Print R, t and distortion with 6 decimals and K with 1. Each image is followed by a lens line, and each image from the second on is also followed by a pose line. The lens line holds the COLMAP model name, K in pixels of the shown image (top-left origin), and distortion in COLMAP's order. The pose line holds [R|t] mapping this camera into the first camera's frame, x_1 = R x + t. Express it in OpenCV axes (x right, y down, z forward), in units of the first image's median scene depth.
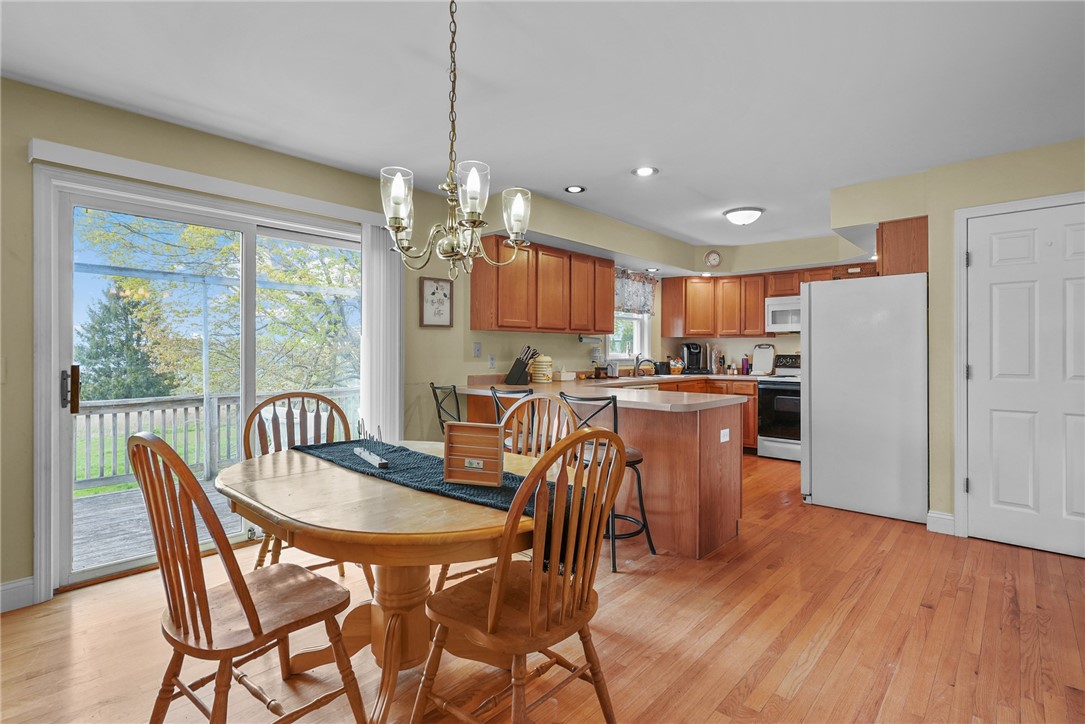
lens RADIAL K [[540.1, 0, 541.6], [0, 540.1, 352.2], [0, 0, 1]] dist [0.000017, 0.000599]
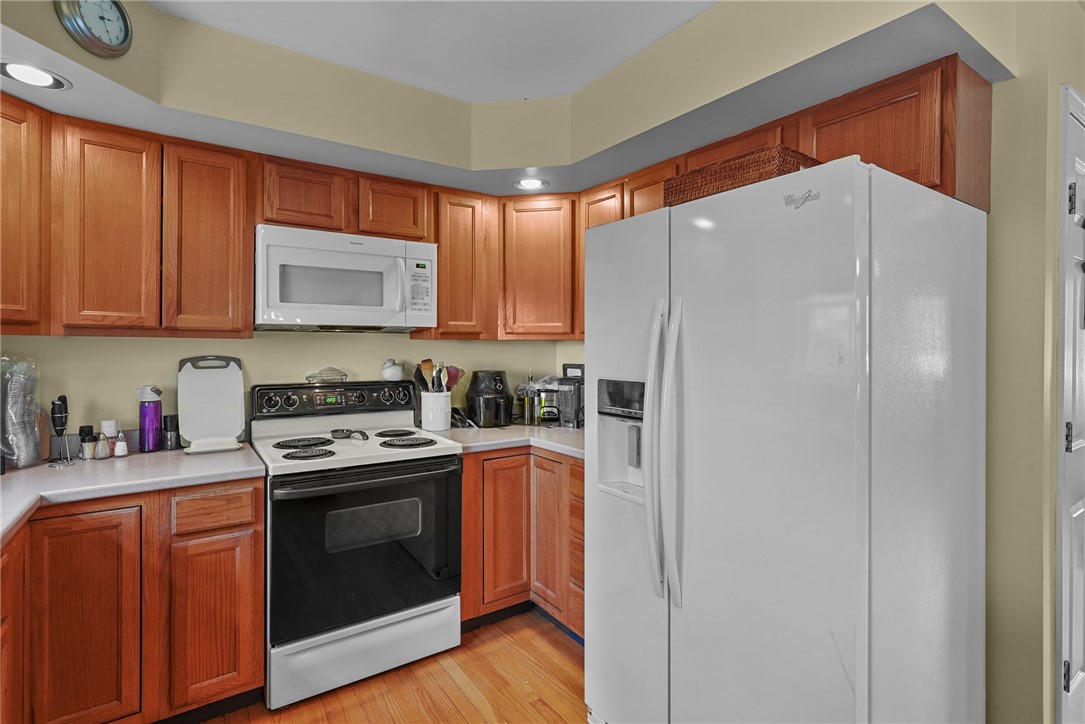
lens RADIAL K [[523.4, 0, 544.5], [0, 523.4, 348.7], [0, 0, 1]] dist [-0.000491, 0.000024]
pose [[0.227446, -0.004705, 0.973779, 0.134198], [-0.003217, 0.999979, 0.005583, -0.024259], [-0.973785, -0.004402, 0.227426, 0.753506]]
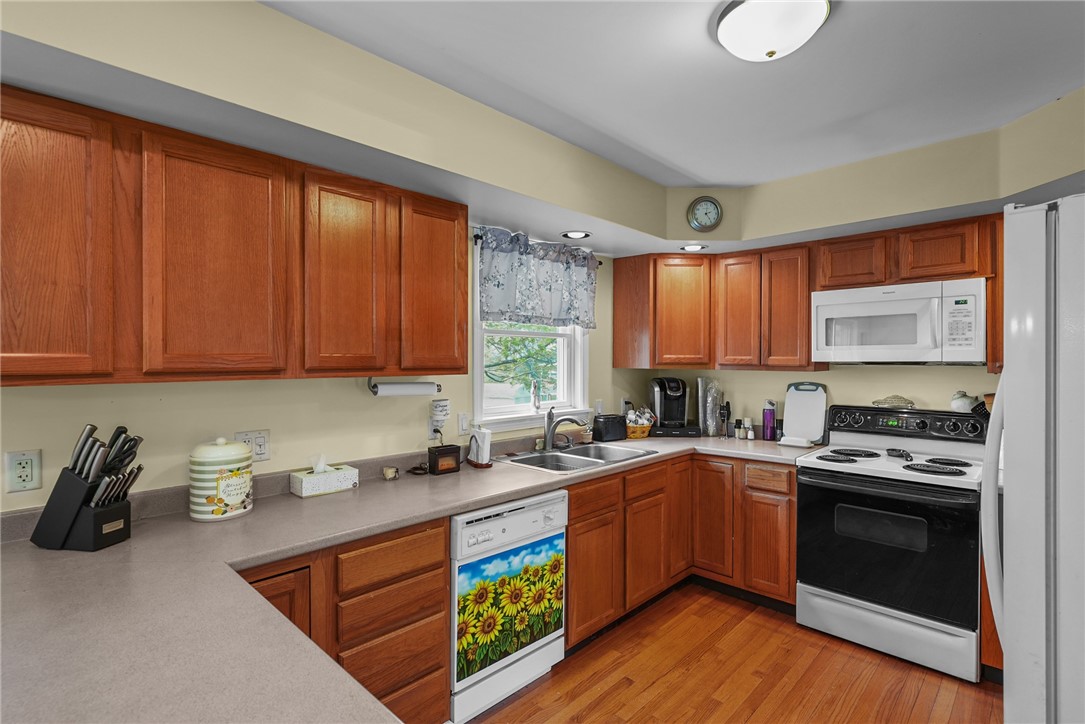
lens RADIAL K [[530.3, 0, 545.4], [0, 530.3, 359.7], [0, 0, 1]] dist [-0.002960, -0.000360]
pose [[0.999467, -0.000617, -0.032651, 0.189883], [0.000676, 0.999998, 0.001790, -0.040608], [0.032650, -0.001811, 0.999465, 0.514468]]
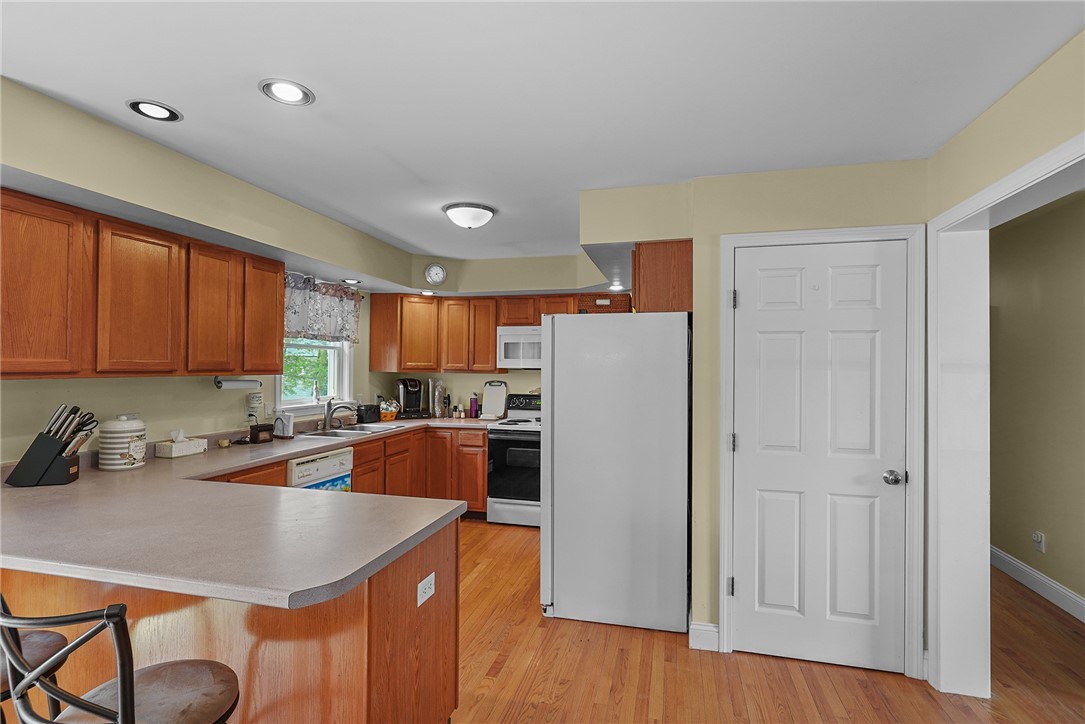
lens RADIAL K [[528.7, 0, 546.2], [0, 528.7, 365.0], [0, 0, 1]] dist [-0.001182, 0.000065]
pose [[0.884491, 0.008274, 0.466485, 0.105512], [-0.008033, 0.999965, -0.002507, -0.040881], [-0.466489, -0.001530, 0.884526, 0.254113]]
